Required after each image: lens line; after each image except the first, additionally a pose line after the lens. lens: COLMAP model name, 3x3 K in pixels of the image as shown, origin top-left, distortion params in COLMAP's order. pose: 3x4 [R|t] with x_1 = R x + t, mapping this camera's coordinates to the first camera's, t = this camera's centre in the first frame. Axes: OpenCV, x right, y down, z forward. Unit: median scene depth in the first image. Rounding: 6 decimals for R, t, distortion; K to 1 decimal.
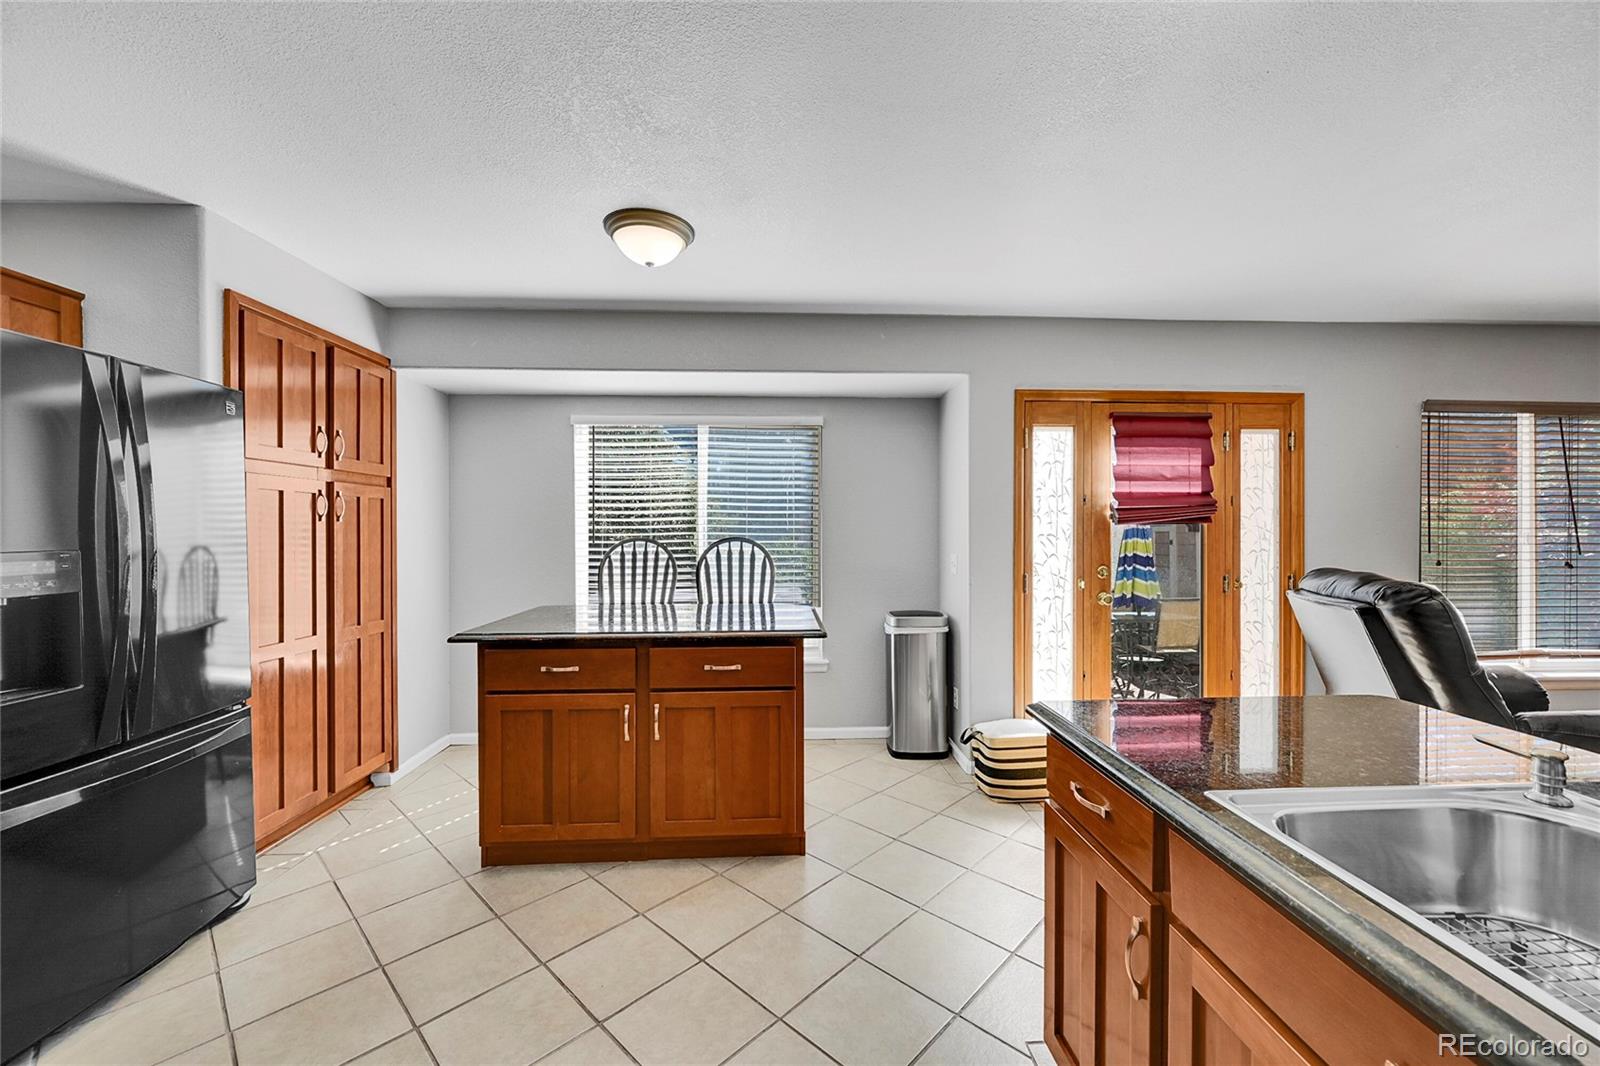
lens RADIAL K [[628.7, 0, 807.3], [0, 628.7, 534.8], [0, 0, 1]] dist [0.000855, 0.000425]
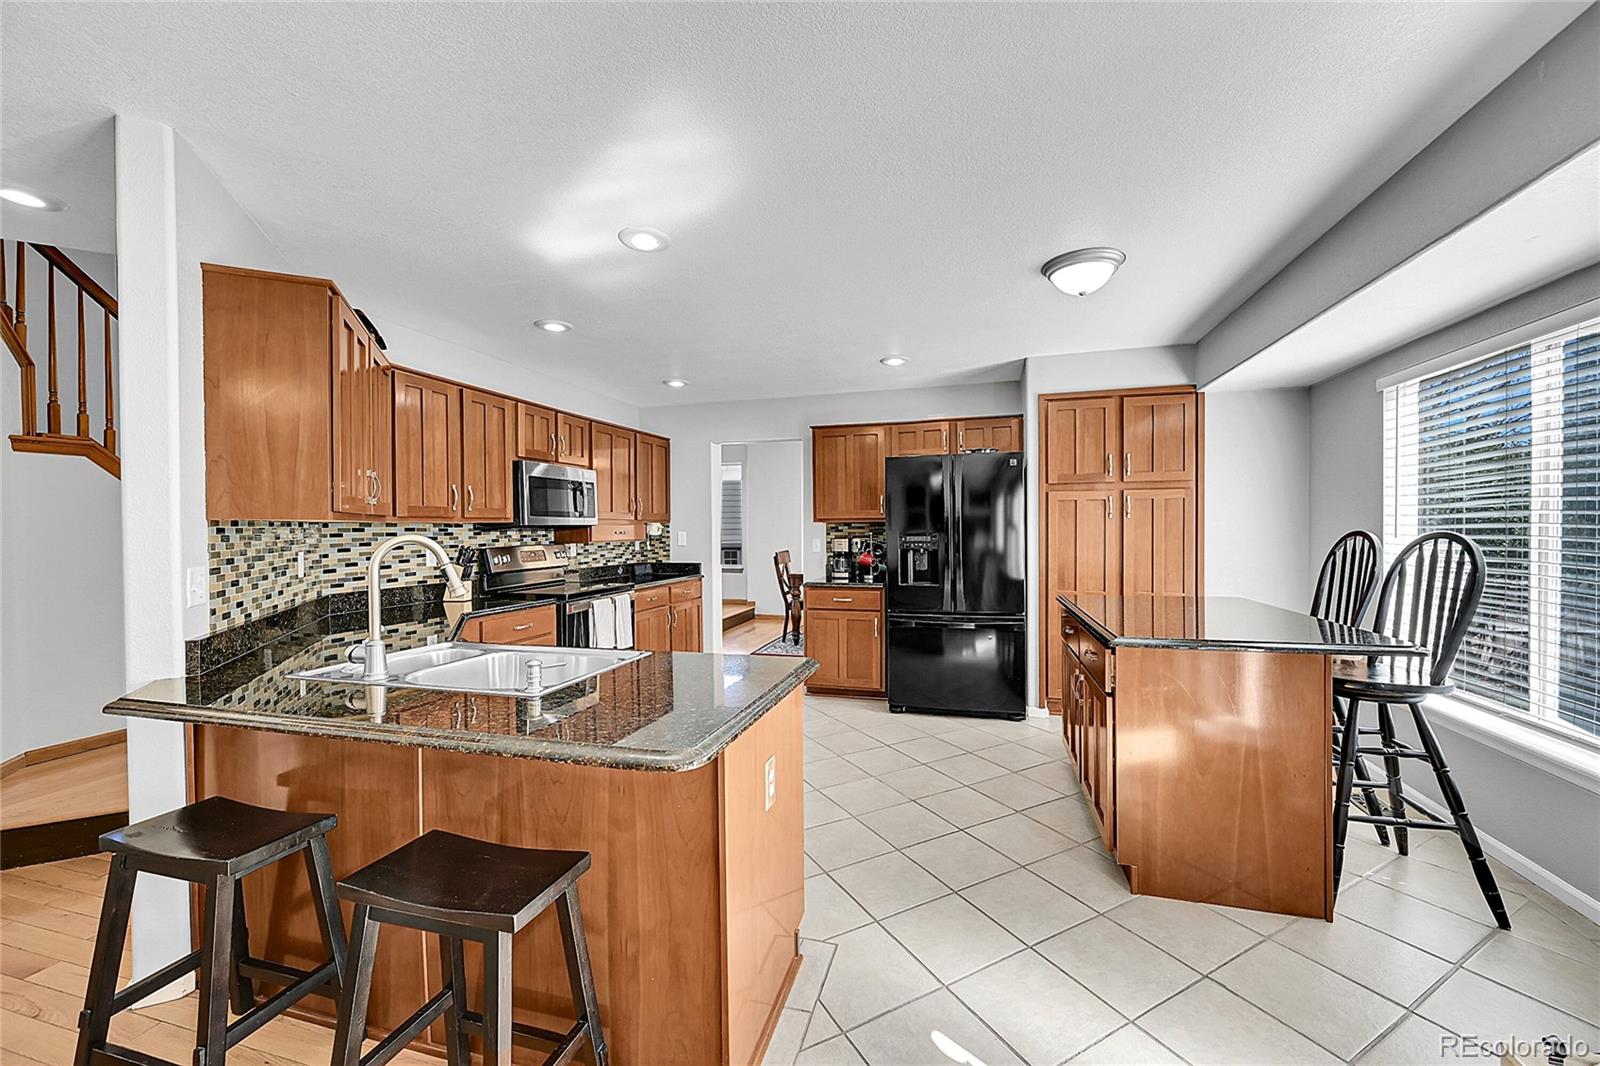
lens RADIAL K [[628.7, 0, 807.3], [0, 628.7, 534.8], [0, 0, 1]] dist [0.000855, 0.000425]
pose [[-0.313679, 0.016140, -0.949392, 0.719448], [-0.001468, 0.999846, 0.017483, -0.004860], [0.949528, 0.006878, -0.313607, 0.652350]]
